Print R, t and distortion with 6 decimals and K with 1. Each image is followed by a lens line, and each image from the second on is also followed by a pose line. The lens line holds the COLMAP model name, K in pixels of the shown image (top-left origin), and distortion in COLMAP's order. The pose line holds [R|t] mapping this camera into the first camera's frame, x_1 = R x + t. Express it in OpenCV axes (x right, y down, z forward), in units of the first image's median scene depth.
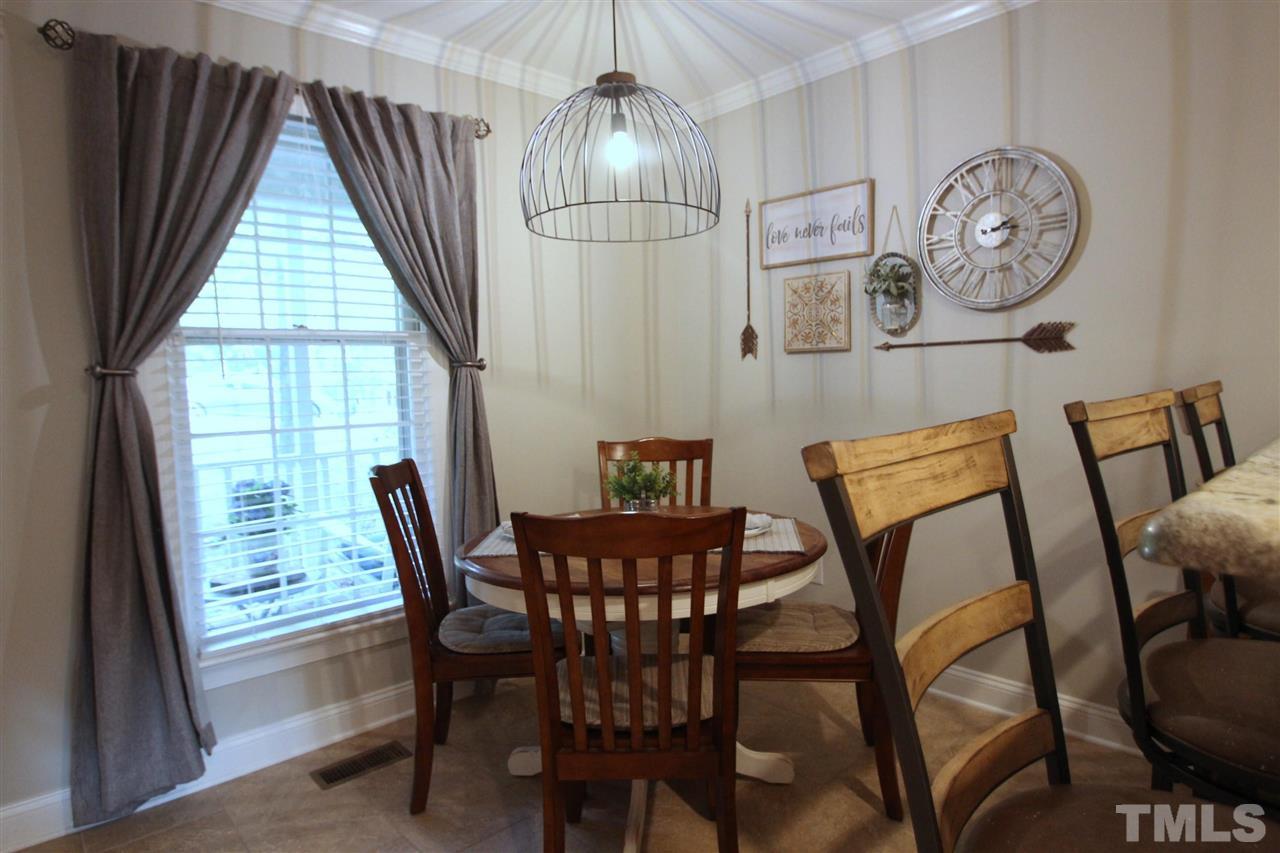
lens RADIAL K [[740.3, 0, 643.3], [0, 740.3, 431.0], [0, 0, 1]] dist [-0.017398, -0.002855]
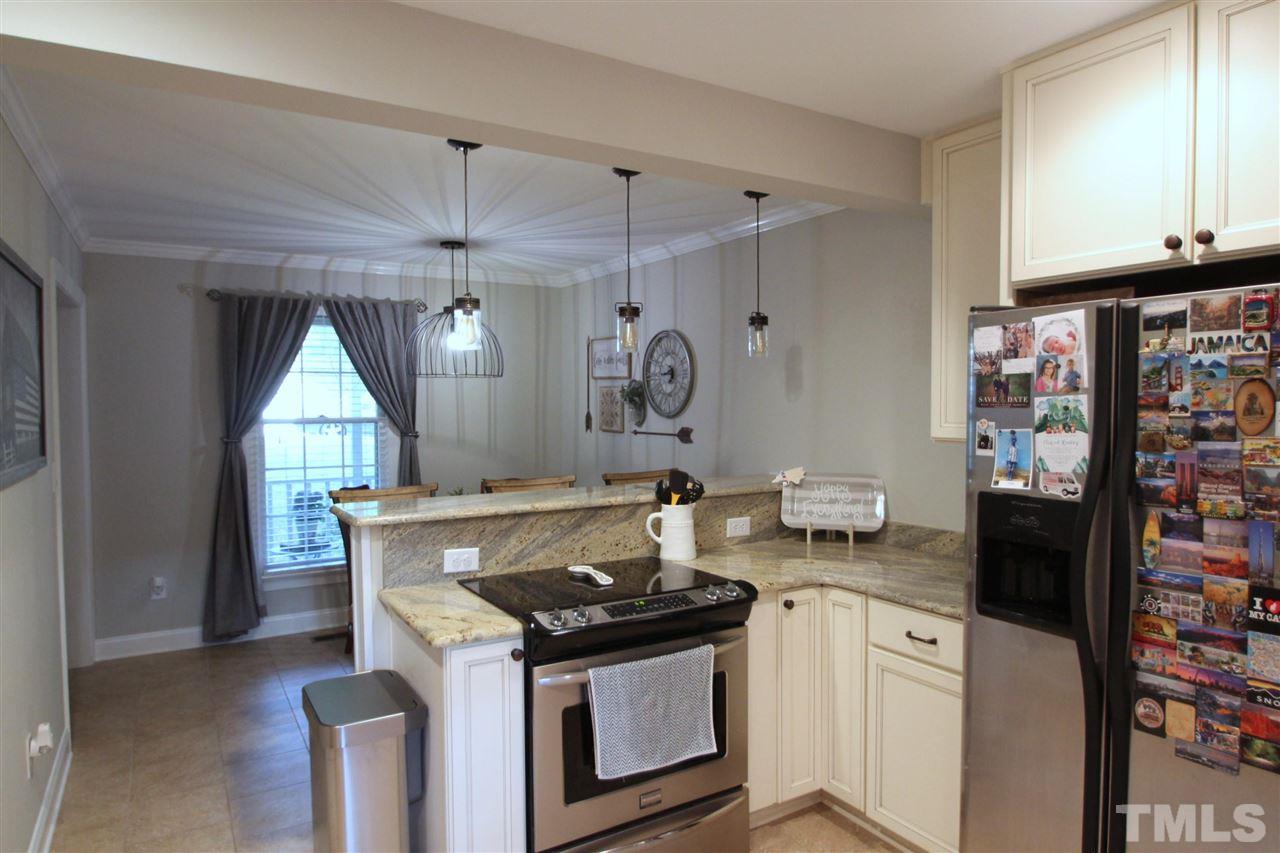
lens RADIAL K [[780.1, 0, 641.6], [0, 780.1, 432.9], [0, 0, 1]] dist [-0.003123, -0.000276]
pose [[0.979594, 0.034358, -0.198028, 0.790027], [-0.039684, 0.998948, -0.022986, -0.080220], [0.197030, 0.030375, 0.979927, -0.880292]]
